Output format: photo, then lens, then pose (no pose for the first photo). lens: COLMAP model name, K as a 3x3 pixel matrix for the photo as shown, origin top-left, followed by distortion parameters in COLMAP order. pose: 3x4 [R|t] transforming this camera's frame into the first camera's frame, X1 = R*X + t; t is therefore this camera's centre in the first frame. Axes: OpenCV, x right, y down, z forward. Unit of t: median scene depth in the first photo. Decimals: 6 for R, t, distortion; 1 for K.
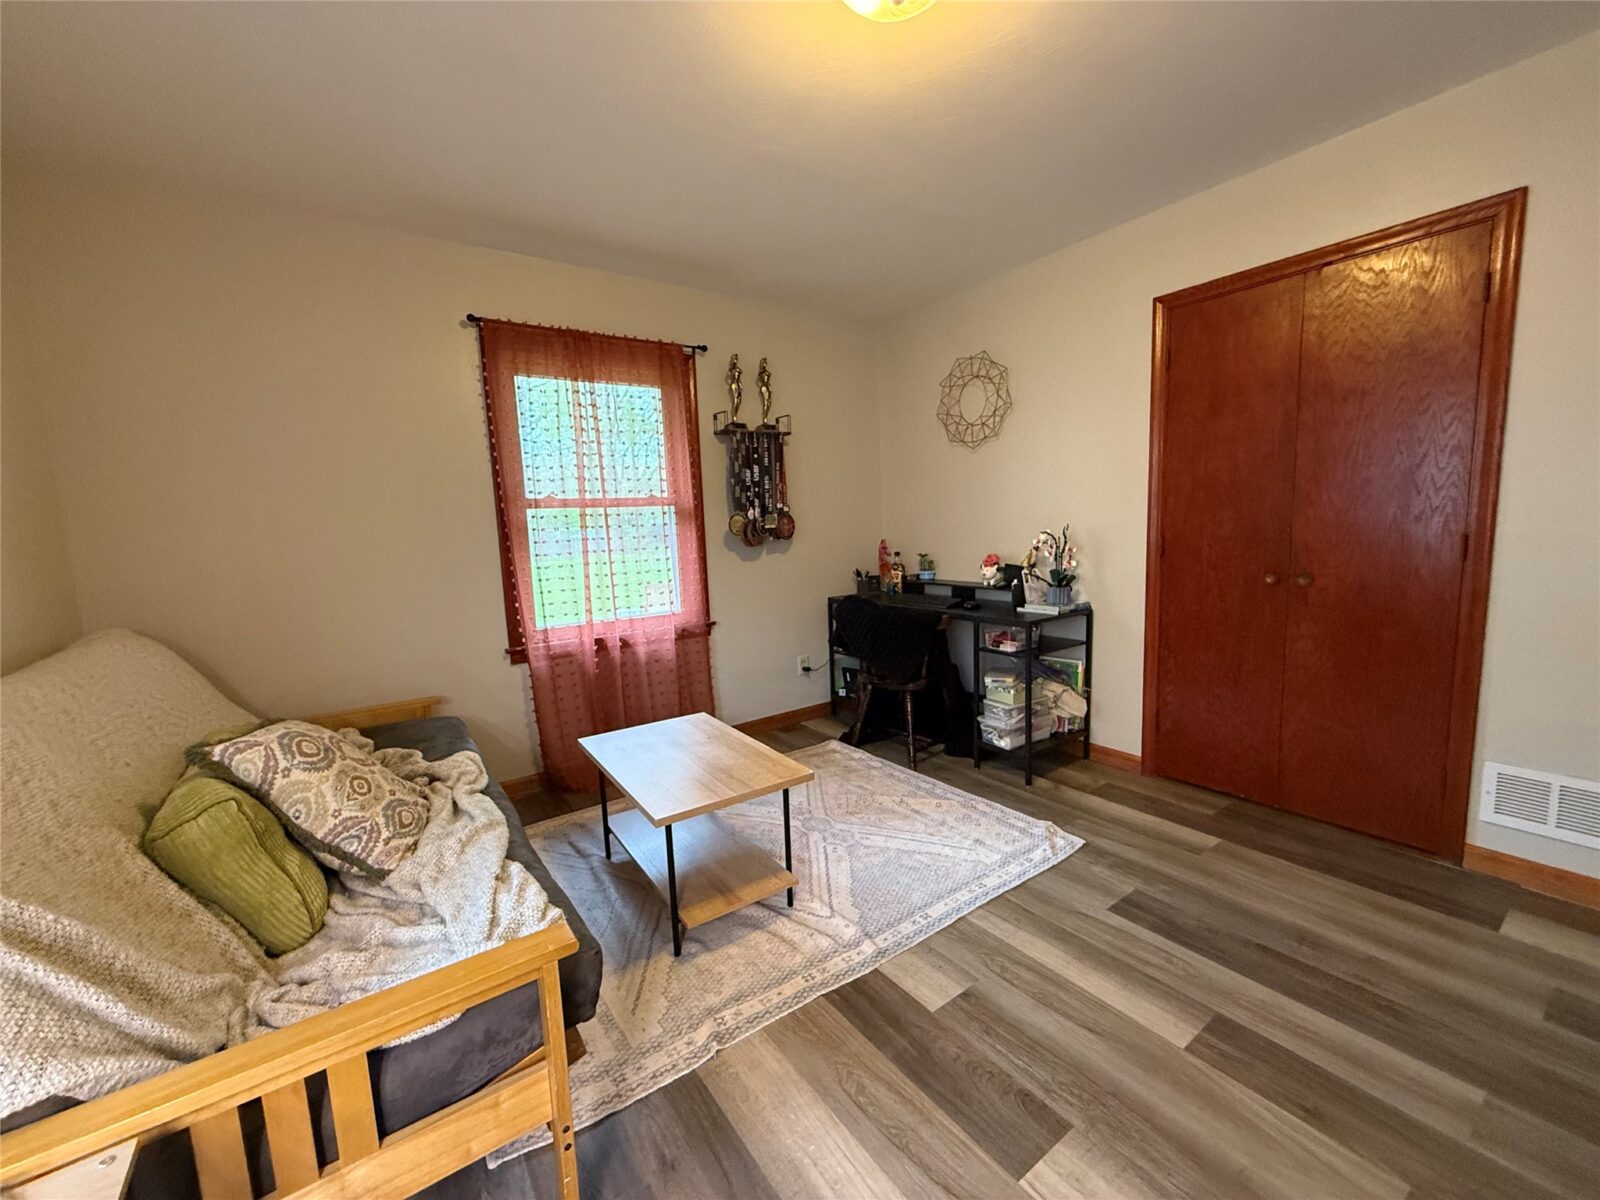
lens RADIAL K [[638.2, 0, 793.4], [0, 638.2, 601.1], [0, 0, 1]] dist [0.001542, 0.000180]
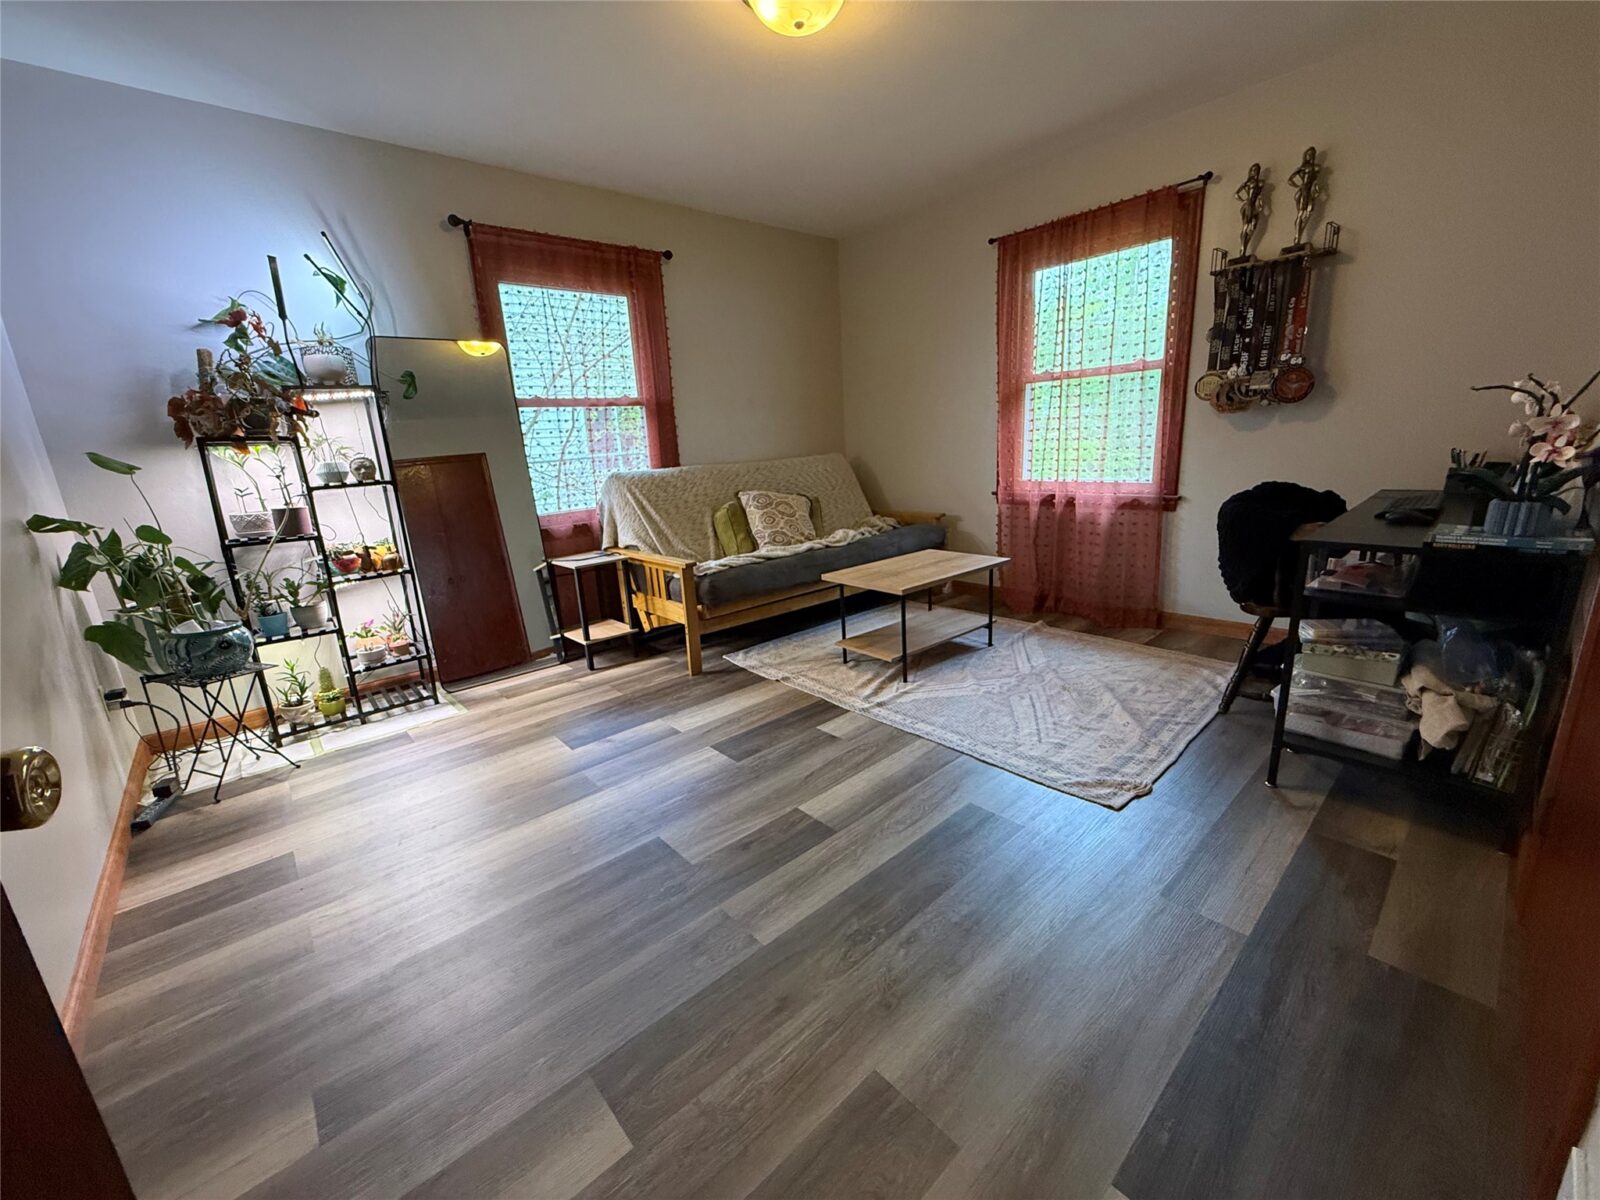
lens RADIAL K [[638.2, 0, 793.4], [0, 638.2, 601.1], [0, 0, 1]] dist [0.001542, 0.000180]
pose [[0.118420, 0.281883, -0.952113, 0.862909], [-0.071650, 0.958786, 0.274947, -0.044833], [0.990375, 0.035660, 0.133736, 0.383922]]
